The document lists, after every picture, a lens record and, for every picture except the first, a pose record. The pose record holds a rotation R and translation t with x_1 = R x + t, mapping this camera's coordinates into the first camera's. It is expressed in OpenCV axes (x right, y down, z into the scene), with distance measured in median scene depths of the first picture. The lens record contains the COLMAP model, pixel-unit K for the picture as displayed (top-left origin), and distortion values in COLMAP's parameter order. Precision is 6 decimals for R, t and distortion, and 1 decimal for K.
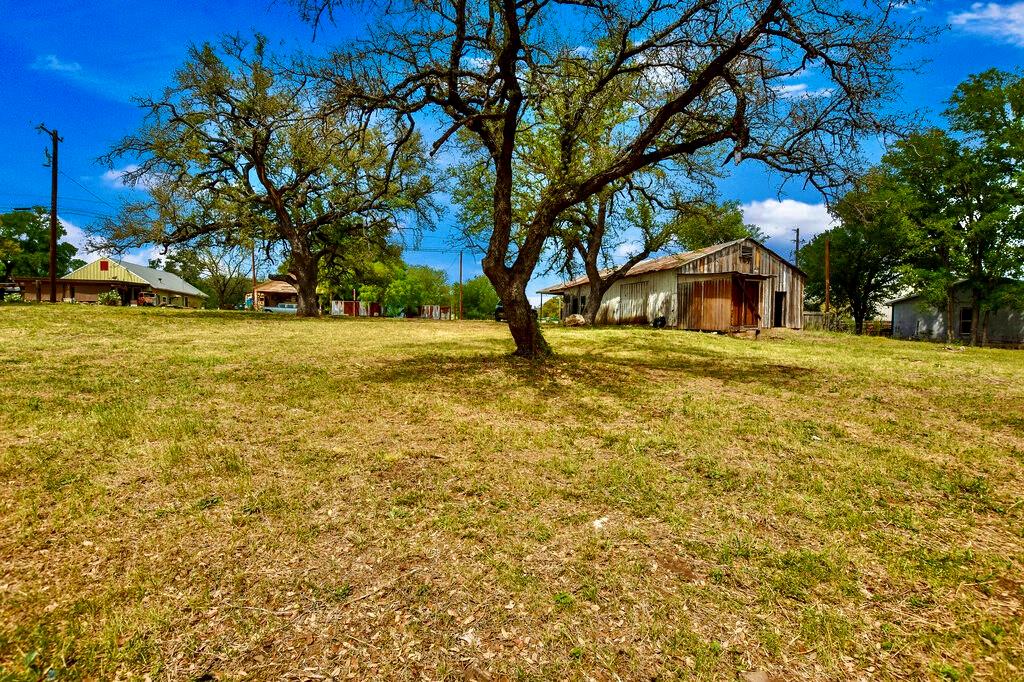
lens RADIAL K [[458.7, 0, 507.6], [0, 458.7, 330.4], [0, 0, 1]] dist [-0.022639, -0.000211]
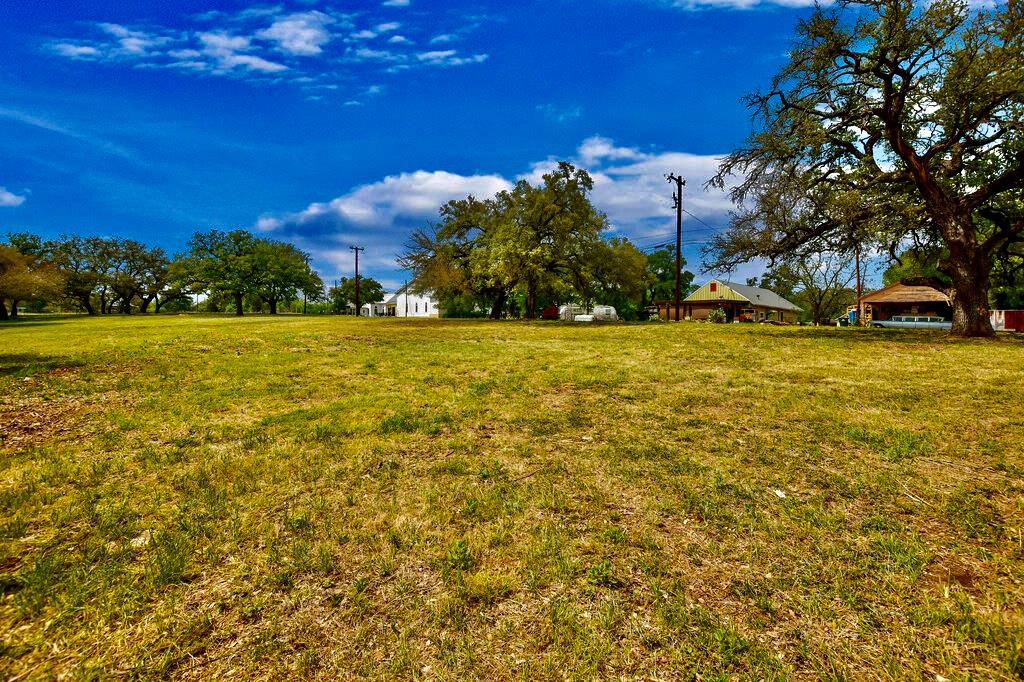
lens RADIAL K [[458.7, 0, 507.6], [0, 458.7, 330.4], [0, 0, 1]] dist [-0.022639, -0.000211]
pose [[0.408158, -0.002093, -0.912909, -0.077606], [-0.025150, 0.999592, -0.013536, -0.008574], [0.912565, 0.028484, 0.407939, 0.082216]]
